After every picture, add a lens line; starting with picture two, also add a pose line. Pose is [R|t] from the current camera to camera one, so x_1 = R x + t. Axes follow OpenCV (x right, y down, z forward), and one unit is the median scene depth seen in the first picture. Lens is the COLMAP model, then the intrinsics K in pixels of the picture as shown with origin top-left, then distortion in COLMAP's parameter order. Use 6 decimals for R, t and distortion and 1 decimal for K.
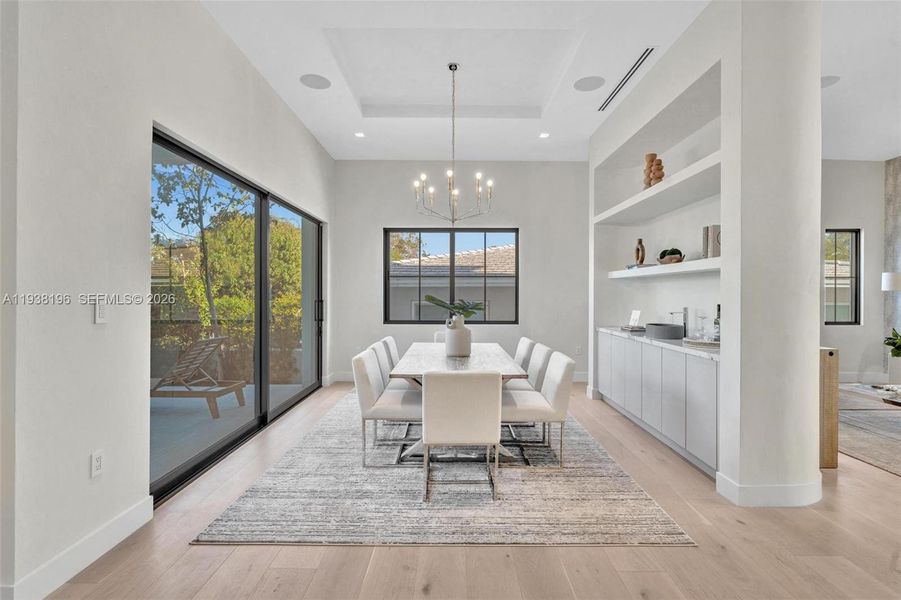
lens RADIAL K [[414.8, 0, 450.9], [0, 414.8, 292.5], [0, 0, 1]] dist [-0.000253, -0.000110]
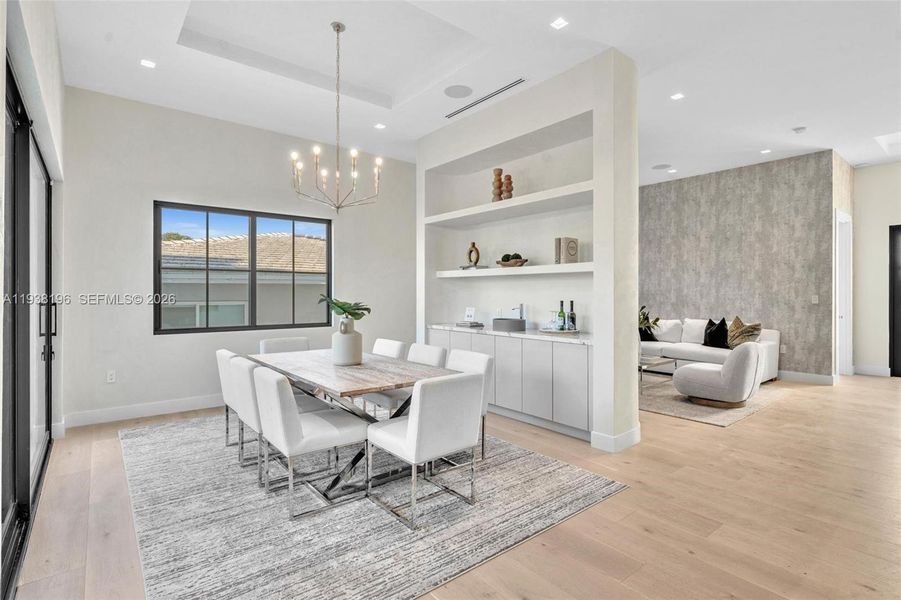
lens RADIAL K [[440.7, 0, 447.4], [0, 440.7, 290.9], [0, 0, 1]] dist [0.000459, 0.000239]
pose [[0.781663, 0.000577, 0.623701, -0.383761], [-0.000633, 1.000000, -0.000131, -0.000627], [-0.623701, -0.000293, 0.781663, 0.148815]]
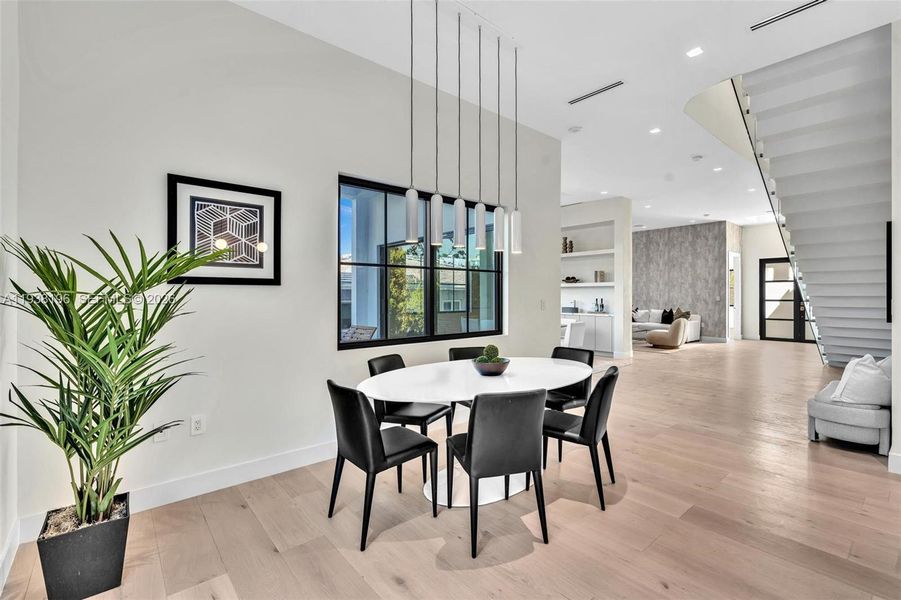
lens RADIAL K [[400.0, 0, 450.3], [0, 400.0, 295.1], [0, 0, 1]] dist [-0.000841, 0.000111]
pose [[0.763354, -0.002335, 0.645976, -1.572049], [0.000878, 0.999996, 0.002577, -0.001973], [-0.645980, -0.001400, 0.763353, -0.359418]]
